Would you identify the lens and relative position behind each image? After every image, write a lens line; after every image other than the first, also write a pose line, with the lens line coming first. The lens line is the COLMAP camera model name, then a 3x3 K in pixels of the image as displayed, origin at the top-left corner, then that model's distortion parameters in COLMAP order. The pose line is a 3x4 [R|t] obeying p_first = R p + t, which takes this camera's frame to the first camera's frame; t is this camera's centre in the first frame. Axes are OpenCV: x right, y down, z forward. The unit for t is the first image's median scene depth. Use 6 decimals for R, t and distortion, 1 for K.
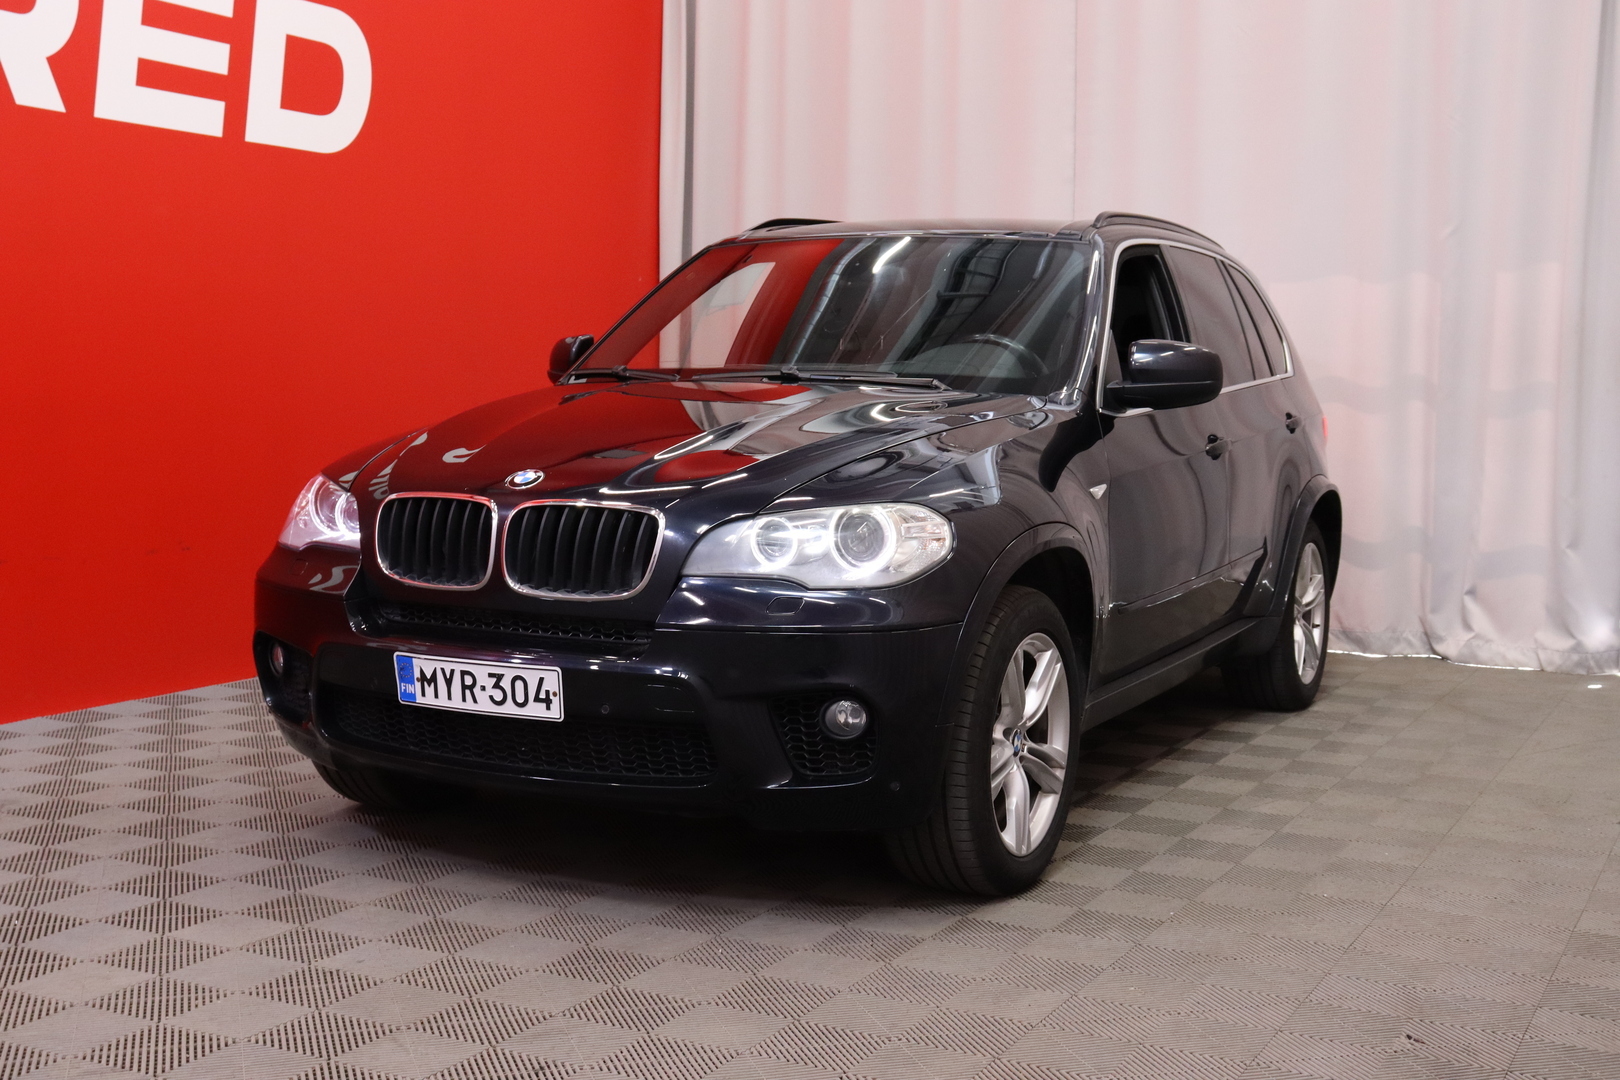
lens RADIAL K [[1959.2, 0, 810.0], [0, 1959.2, 540.0], [0, 0, 1]] dist [-0.045910, 0.040584]
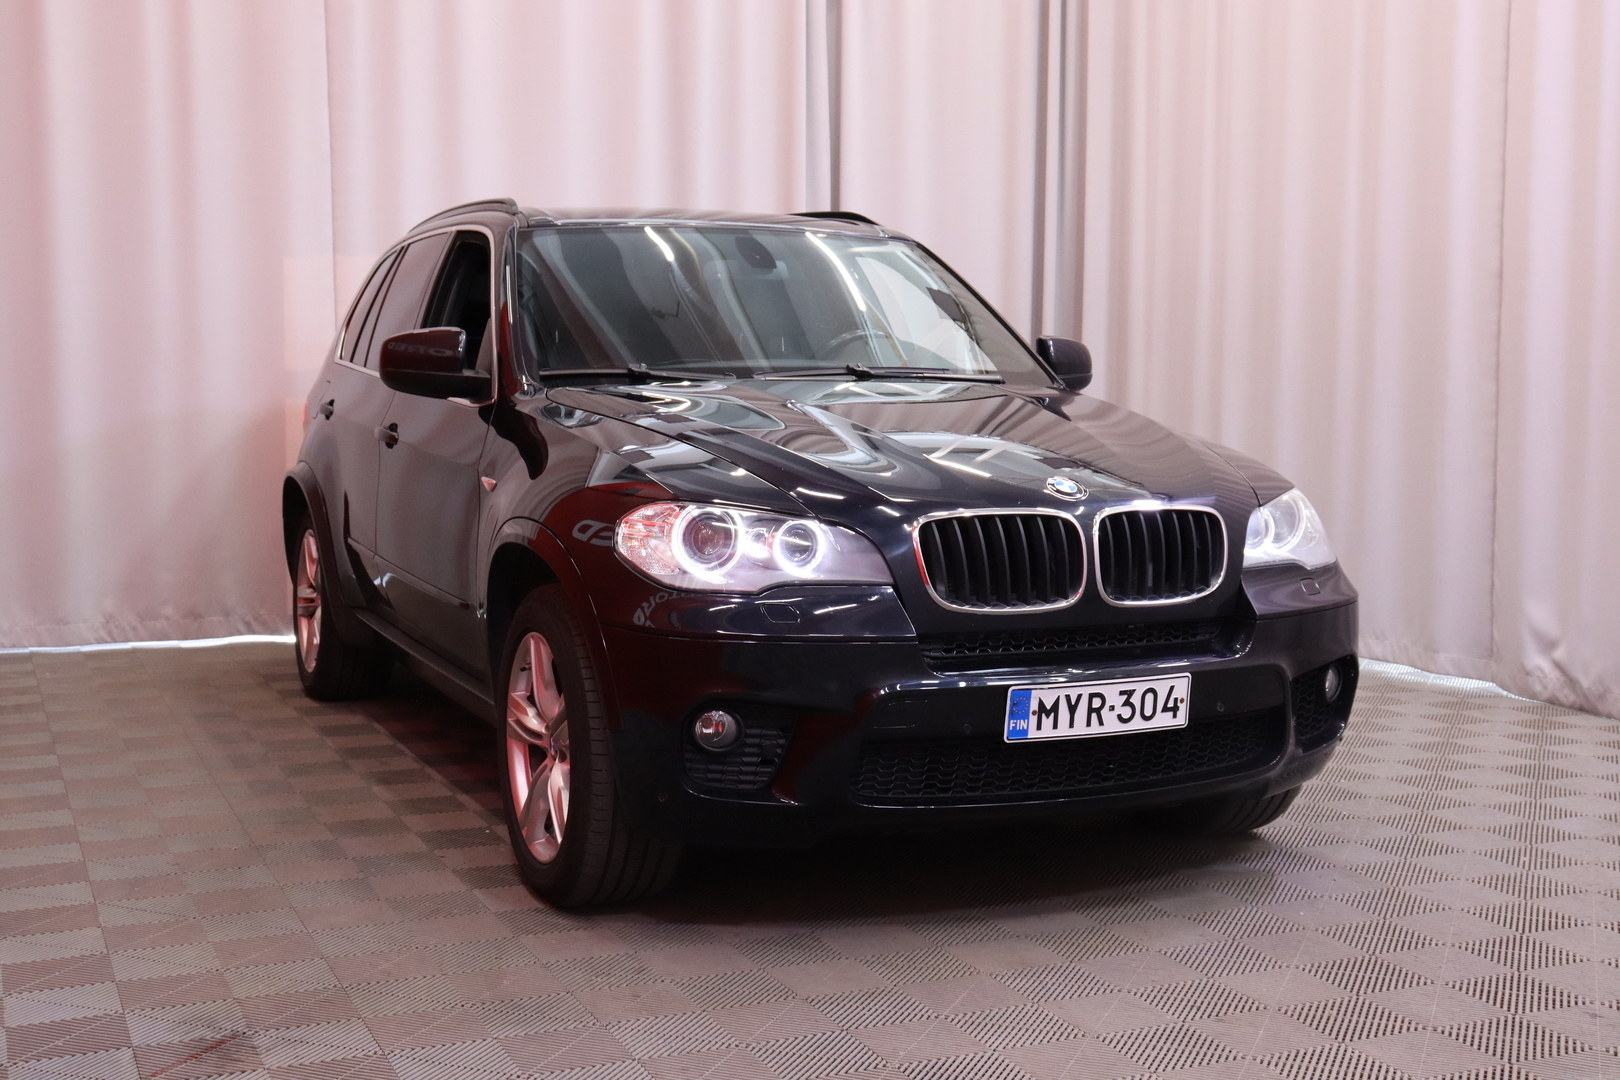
lens RADIAL K [[1959.2, 0, 810.0], [0, 1959.2, 540.0], [0, 0, 1]] dist [-0.045910, 0.040584]
pose [[0.630198, -0.082652, 0.772023, -0.986335], [0.072356, 0.996243, 0.047593, -0.061989], [-0.773056, 0.025868, 0.633810, 0.502925]]
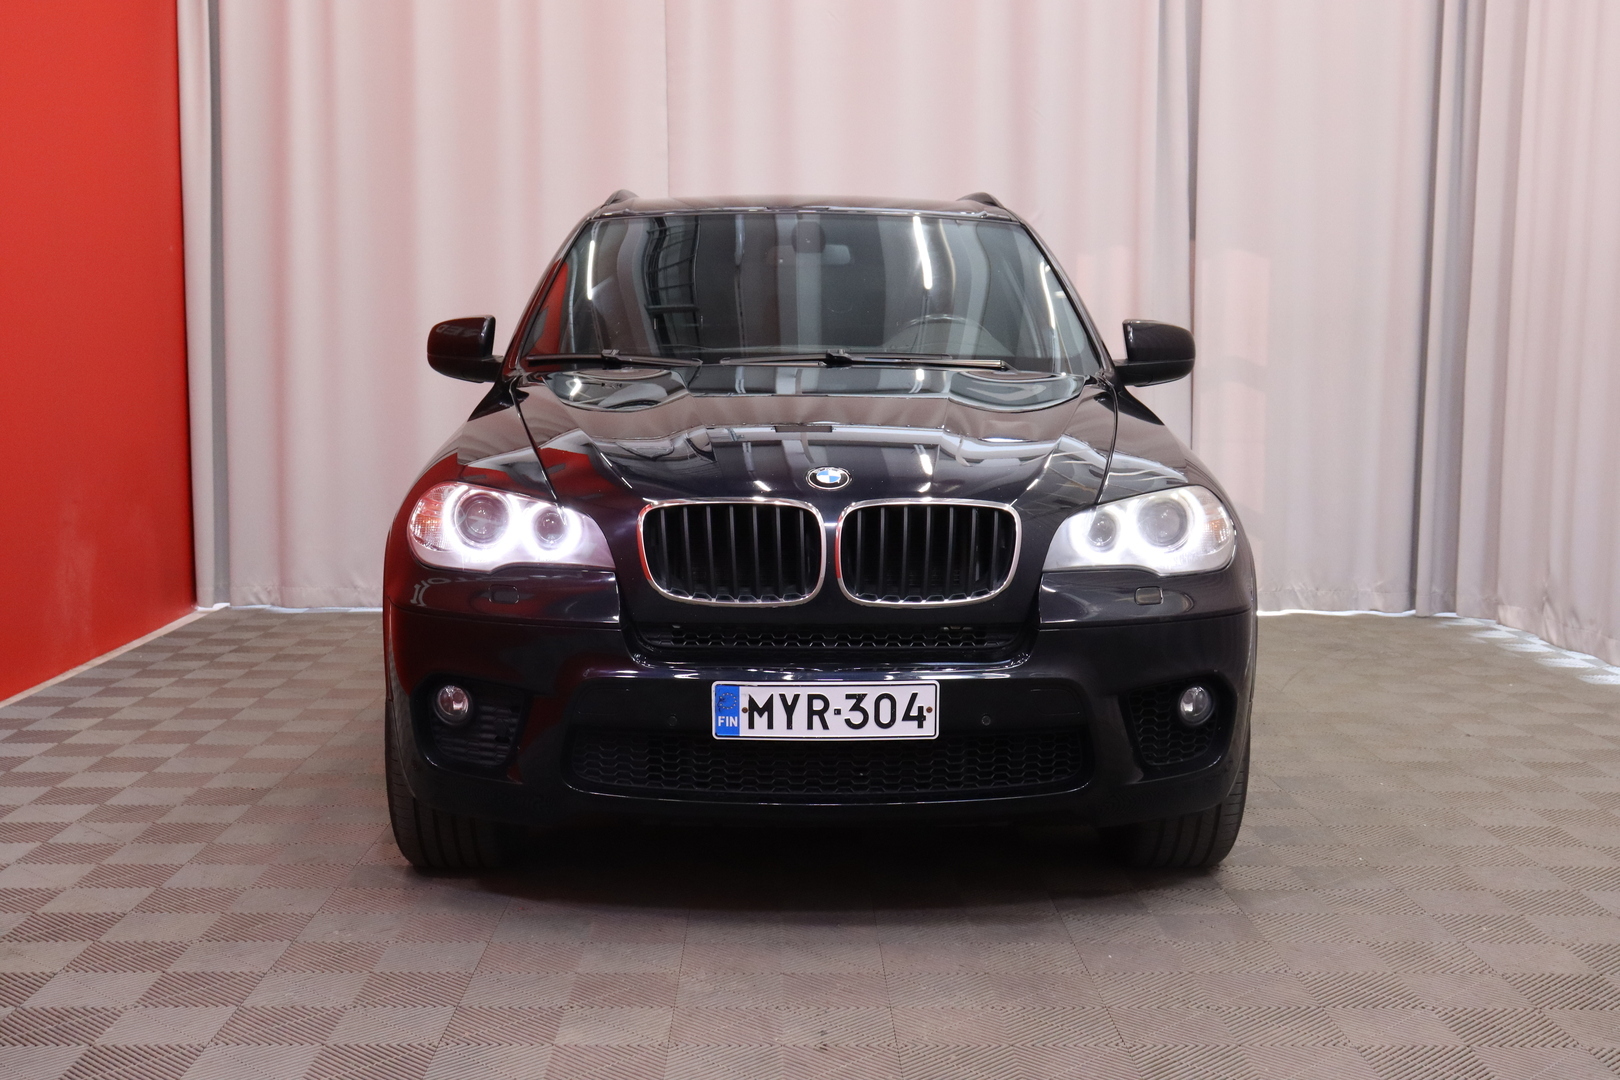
lens RADIAL K [[1959.2, 0, 810.0], [0, 1959.2, 540.0], [0, 0, 1]] dist [-0.045910, 0.040584]
pose [[0.881120, -0.057427, 0.469393, -0.594877], [0.050638, 0.998350, 0.027087, -0.028428], [-0.470174, -0.000098, 0.882574, 0.206879]]
